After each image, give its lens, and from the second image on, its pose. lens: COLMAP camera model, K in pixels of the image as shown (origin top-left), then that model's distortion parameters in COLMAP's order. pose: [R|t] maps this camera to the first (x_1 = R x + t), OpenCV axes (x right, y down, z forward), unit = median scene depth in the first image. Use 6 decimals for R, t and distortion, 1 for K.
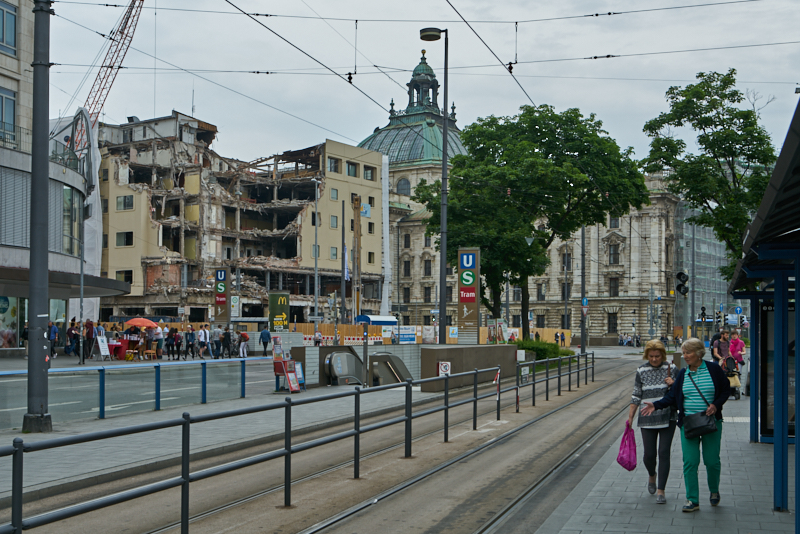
lens RADIAL K [[985.8, 0, 398.2], [0, 985.8, 317.0], [0, 0, 1]] dist [-0.028612, 0.020318]
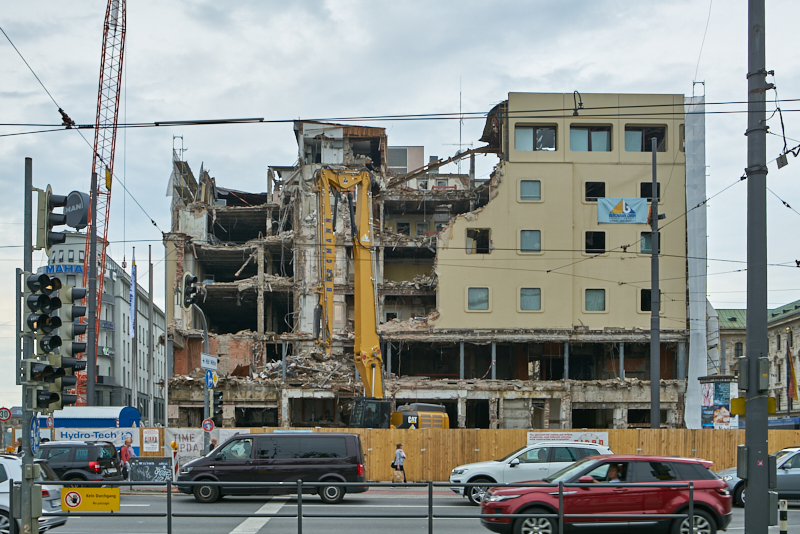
lens RADIAL K [[878.3, 0, 400.0], [0, 878.3, 445.7], [0, 0, 1]] dist [-0.015962, -0.004111]
pose [[0.574760, -0.004372, -0.818310, 0.300849], [0.016540, 0.999844, 0.006276, 0.012367], [0.818155, -0.017142, 0.574742, 0.689433]]
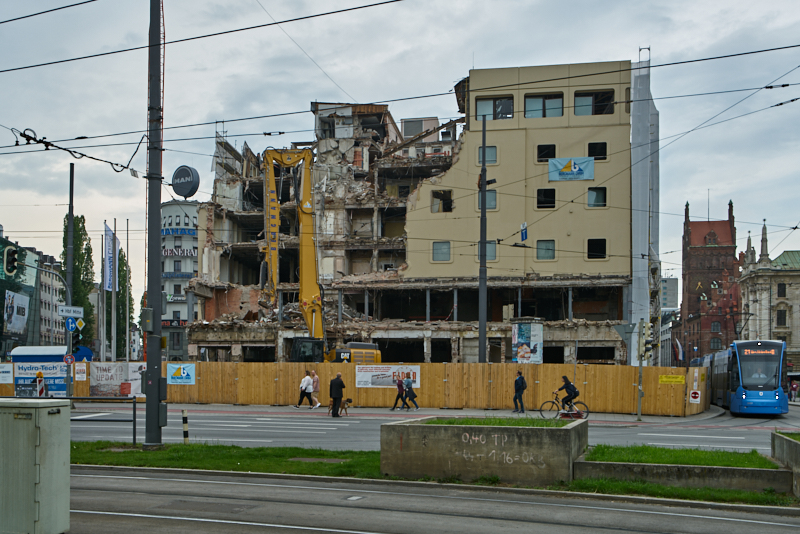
lens RADIAL K [[804.6, 0, 396.4], [0, 804.6, 379.0], [0, 0, 1]] dist [-0.004301, 0.036281]
pose [[0.413067, -0.004256, -0.910691, 0.386826], [0.011686, 0.999932, 0.000627, 0.015754], [0.910626, -0.010902, 0.413088, 0.769144]]
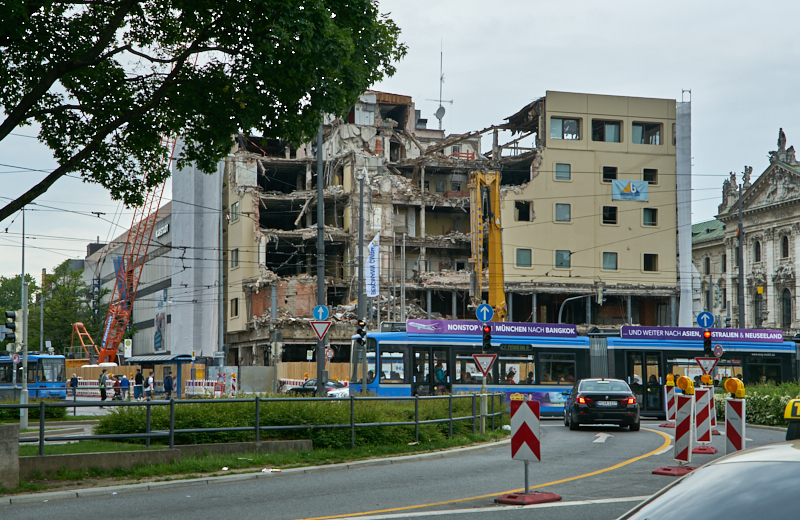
lens RADIAL K [[1221.0, 0, 399.0], [0, 1221.0, 307.4], [0, 0, 1]] dist [0.253629, 0.066135]
pose [[0.788242, -0.042030, -0.613928, 0.373858], [0.013188, 0.998589, -0.051431, 0.010099], [0.615224, 0.032444, 0.787685, 0.284367]]
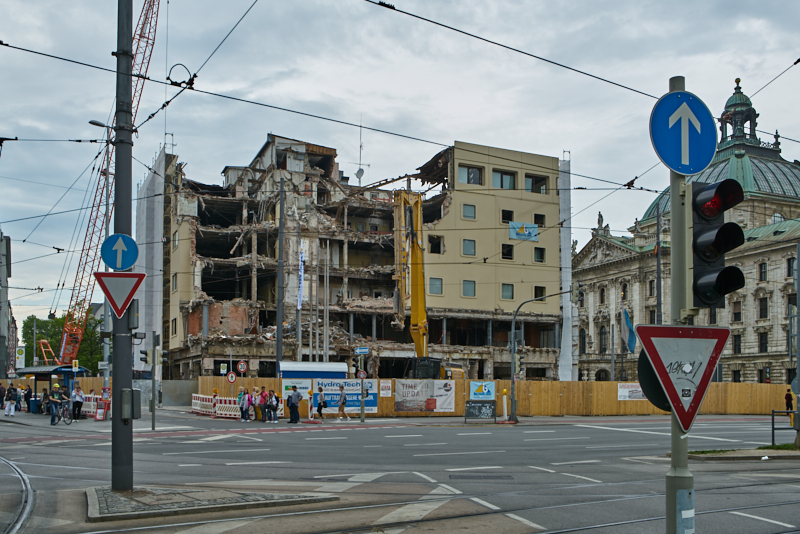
lens RADIAL K [[718.4, 0, 397.5], [0, 718.4, 378.0], [0, 0, 1]] dist [-0.031029, -0.018971]
pose [[0.844381, -0.012585, -0.535595, 0.193786], [0.010253, 0.999921, -0.007332, 0.008983], [0.535645, 0.000699, 0.844443, 0.519419]]
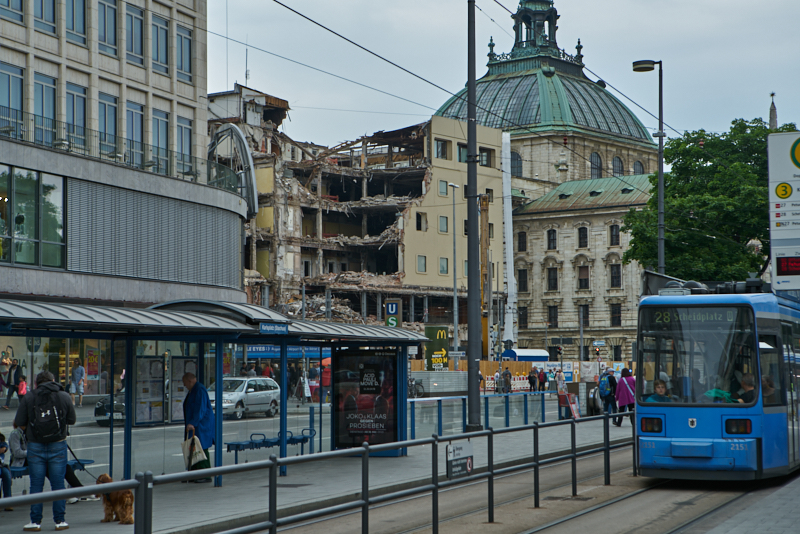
lens RADIAL K [[1564.0, 0, 399.2], [0, 1564.0, 265.5], [0, 0, 1]] dist [0.236704, -0.098887]
pose [[0.999077, -0.015437, -0.040085, -0.053576], [0.013337, 0.998550, -0.052148, -0.003133], [0.040832, 0.051565, 0.997835, -0.203497]]
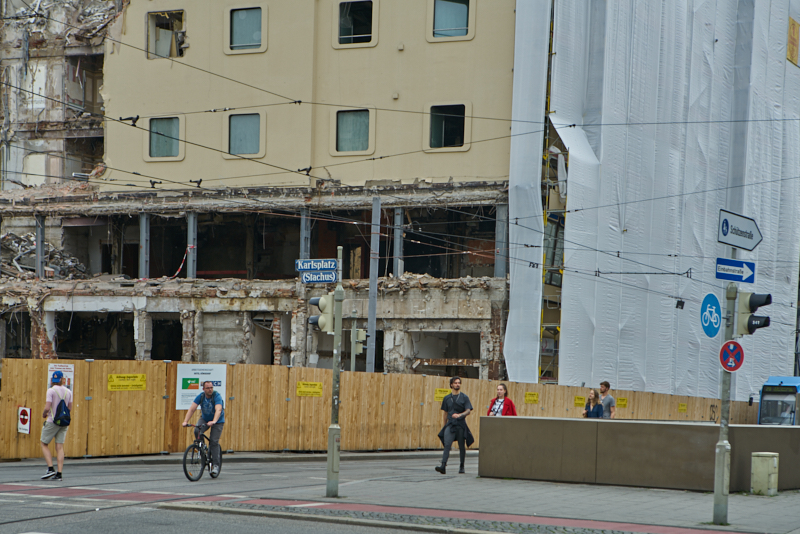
lens RADIAL K [[1598.7, 0, 342.4], [0, 1598.7, 394.3], [0, 0, 1]] dist [0.413053, -0.438366]
pose [[0.154996, -0.006763, -0.987892, 0.454034], [-0.006959, 0.999944, -0.007937, 0.020755], [0.987891, 0.008105, 0.154940, 0.992598]]
